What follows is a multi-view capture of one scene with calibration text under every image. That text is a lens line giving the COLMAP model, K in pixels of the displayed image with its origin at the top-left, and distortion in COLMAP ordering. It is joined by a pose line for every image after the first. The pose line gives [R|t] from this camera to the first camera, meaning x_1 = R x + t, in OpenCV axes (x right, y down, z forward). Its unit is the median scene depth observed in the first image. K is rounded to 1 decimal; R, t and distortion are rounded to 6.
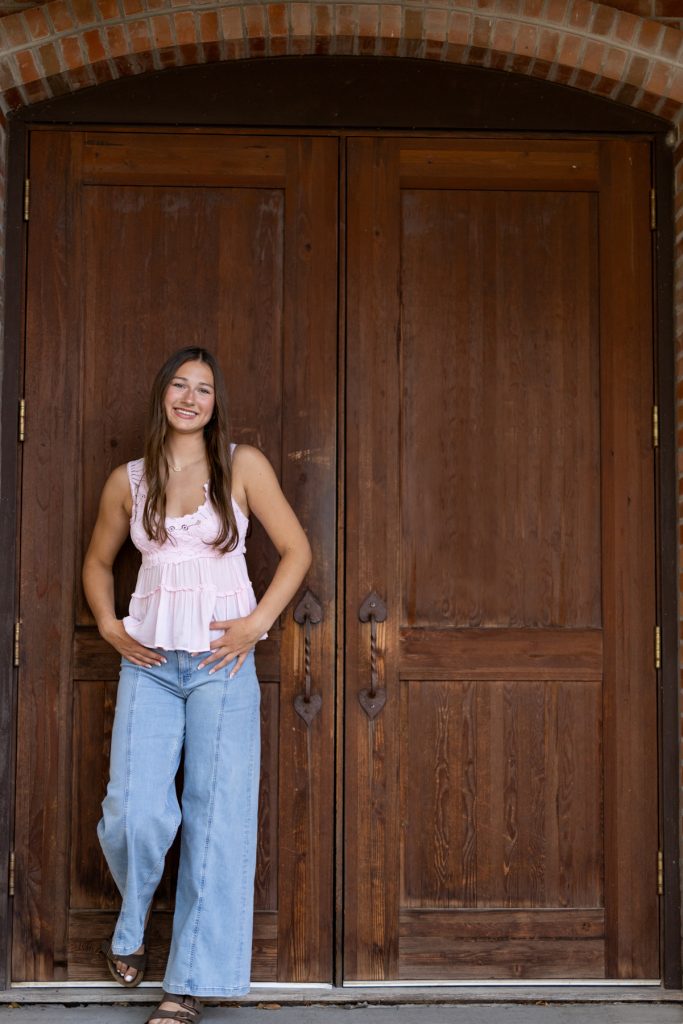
lens RADIAL K [[1457.5, 0, 340.3], [0, 1457.5, 564.5], [0, 0, 1]] dist [-0.002099, -0.007325]
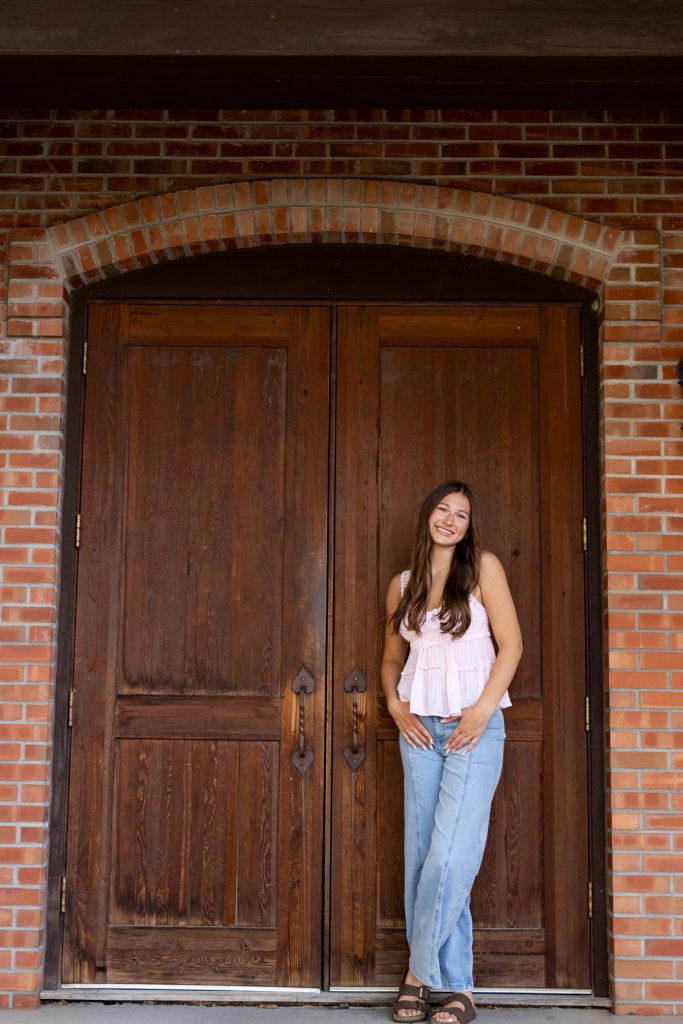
lens RADIAL K [[1407.6, 0, 341.5], [0, 1407.6, 512.0], [0, 0, 1]] dist [-0.006866, 0.007760]
pose [[0.999513, 0.000513, -0.031215, 0.047802], [-0.003058, 0.996664, -0.081552, -0.015858], [0.031069, 0.081608, 0.996180, -0.209134]]
